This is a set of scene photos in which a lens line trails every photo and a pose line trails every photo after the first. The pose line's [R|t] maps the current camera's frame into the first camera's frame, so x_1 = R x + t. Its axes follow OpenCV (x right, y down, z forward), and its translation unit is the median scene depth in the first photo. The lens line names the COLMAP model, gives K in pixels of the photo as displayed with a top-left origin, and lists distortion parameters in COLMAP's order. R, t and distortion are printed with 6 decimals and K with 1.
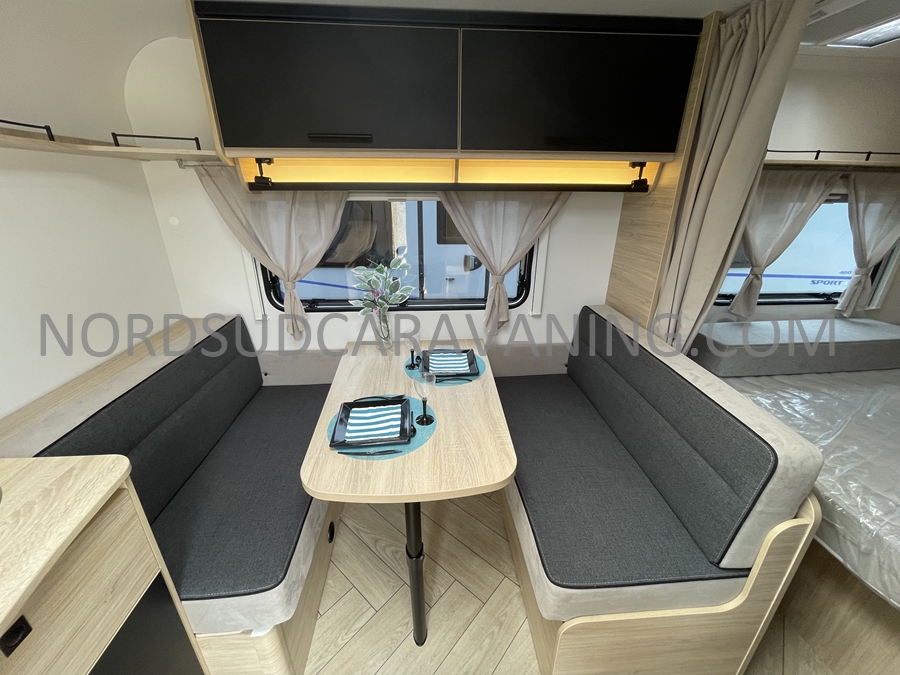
lens RADIAL K [[365.7, 0, 450.9], [0, 365.7, 333.9], [0, 0, 1]] dist [-0.001590, -0.000673]
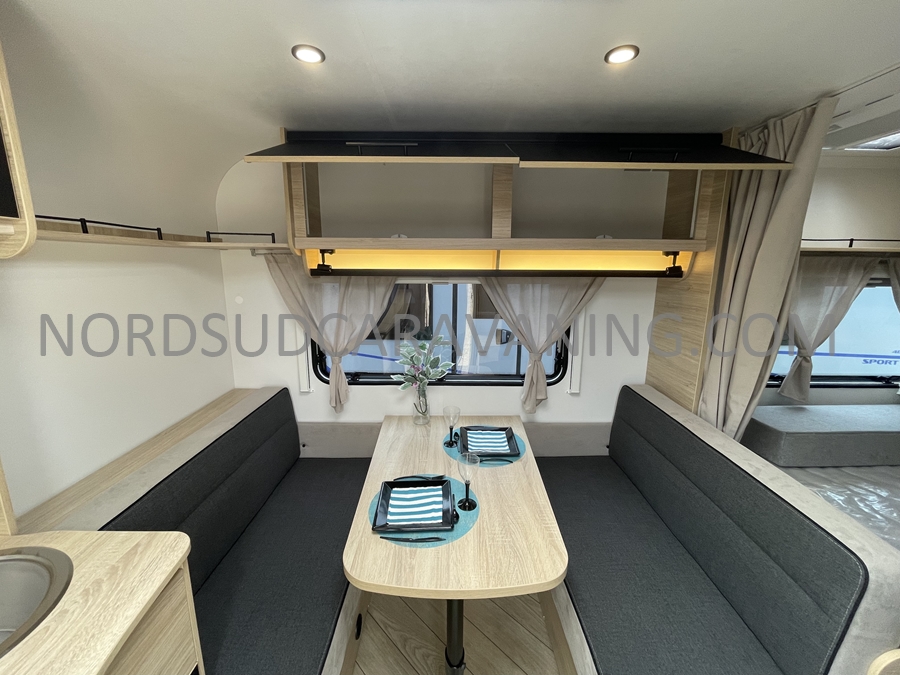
lens RADIAL K [[365.7, 0, 450.6], [0, 365.7, 333.6], [0, 0, 1]] dist [-0.001590, -0.000673]
pose [[0.997579, 0.014390, -0.068033, -0.050102], [-0.026618, 0.982862, -0.182411, -0.028080], [0.064242, 0.183781, 0.980866, -0.033600]]
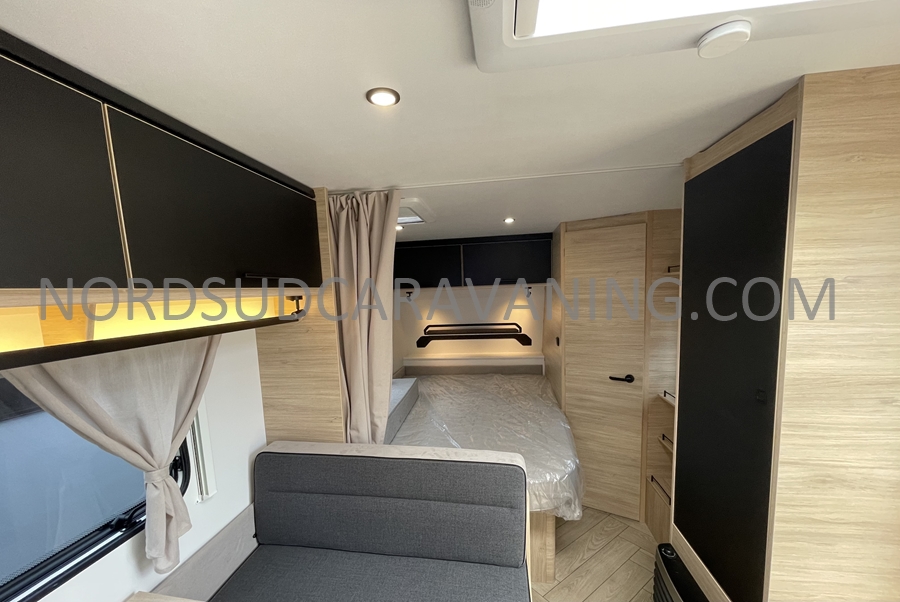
lens RADIAL K [[360.4, 0, 448.1], [0, 360.4, 334.6], [0, 0, 1]] dist [-0.003626, -0.000152]
pose [[0.226853, -0.130493, 0.965147, -0.396859], [0.398255, 0.916773, 0.030344, -0.241884], [-0.888780, 0.377491, 0.259942, 0.419840]]
